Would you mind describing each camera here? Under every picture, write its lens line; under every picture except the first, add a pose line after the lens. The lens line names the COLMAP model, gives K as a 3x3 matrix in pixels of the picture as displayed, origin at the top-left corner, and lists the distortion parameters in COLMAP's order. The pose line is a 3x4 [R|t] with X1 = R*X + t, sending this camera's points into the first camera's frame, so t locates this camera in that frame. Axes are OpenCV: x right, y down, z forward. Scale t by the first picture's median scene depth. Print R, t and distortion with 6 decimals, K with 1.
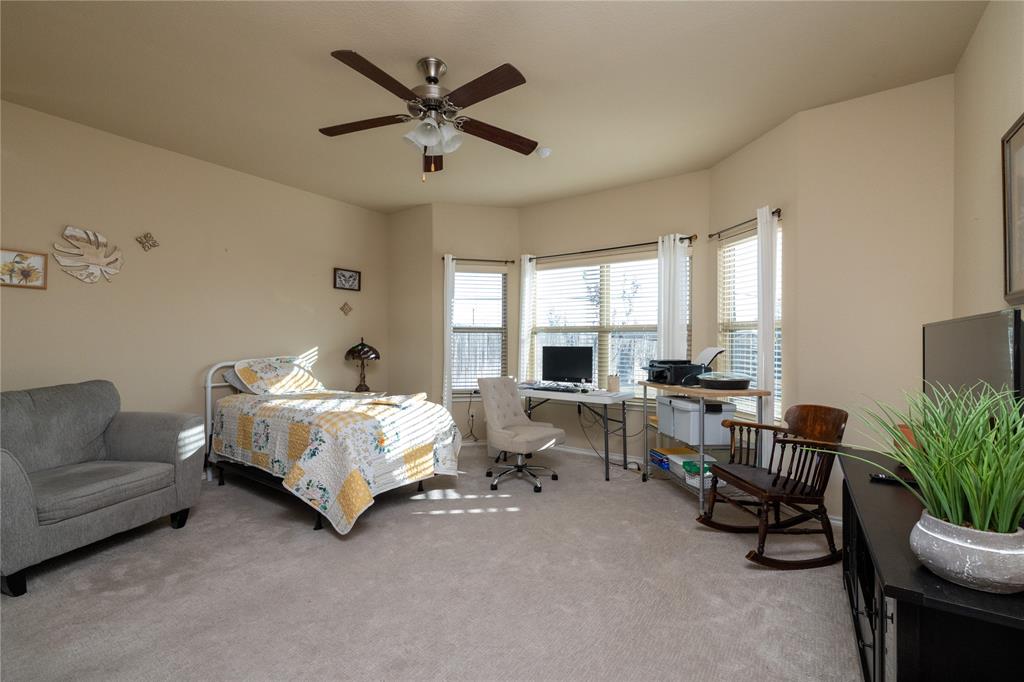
lens RADIAL K [[438.0, 0, 514.2], [0, 438.0, 342.3], [0, 0, 1]] dist [0.002354, 0.000329]
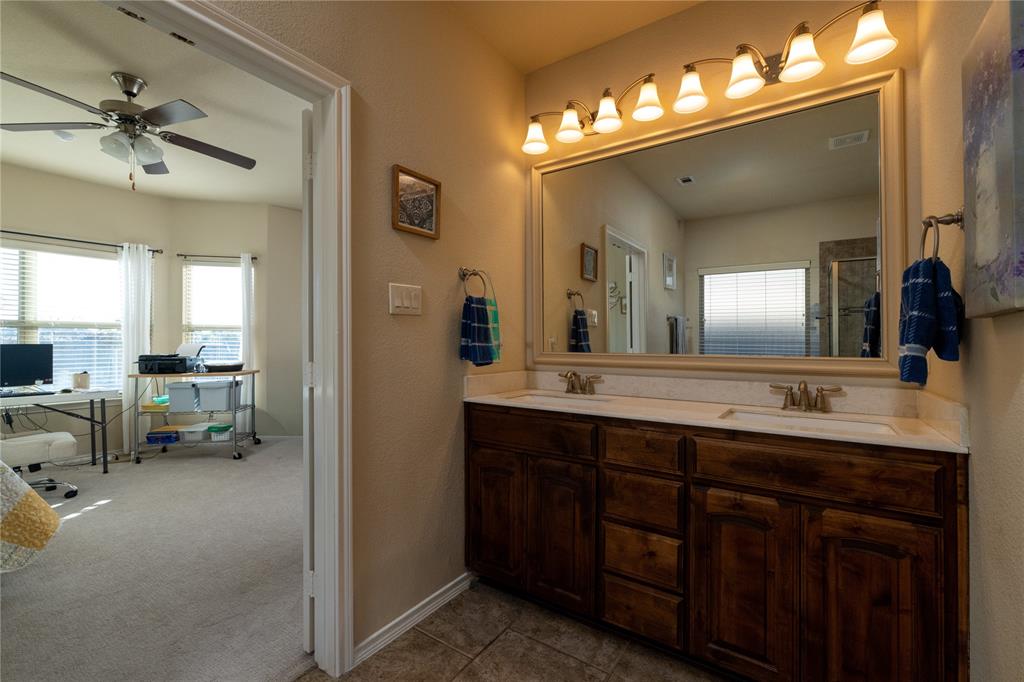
lens RADIAL K [[438.0, 0, 515.7], [0, 438.0, 341.5], [0, 0, 1]] dist [0.002354, 0.000329]
pose [[0.011130, 0.001029, 0.999938, -0.771565], [0.003522, 0.999993, -0.001069, 0.009426], [-0.999932, 0.003533, 0.011126, 0.021040]]
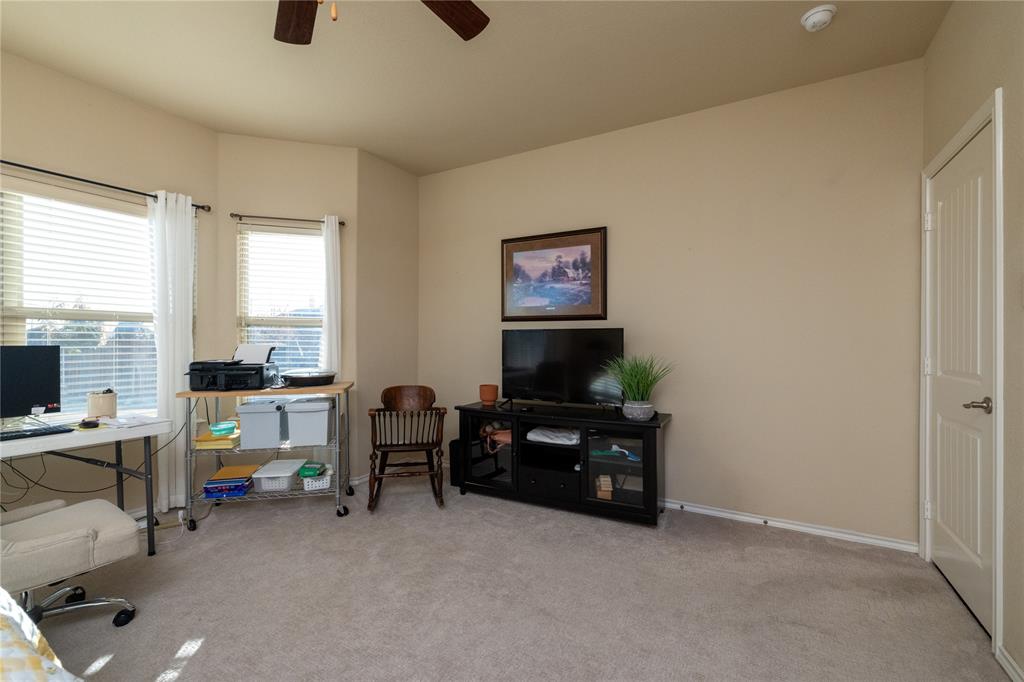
lens RADIAL K [[438.0, 0, 514.0], [0, 438.0, 341.4], [0, 0, 1]] dist [0.002354, 0.000329]
pose [[-0.088893, 0.001810, 0.996040, -0.443740], [0.002873, 0.999995, -0.001560, 0.008002], [-0.996037, 0.002722, -0.088898, 0.509206]]
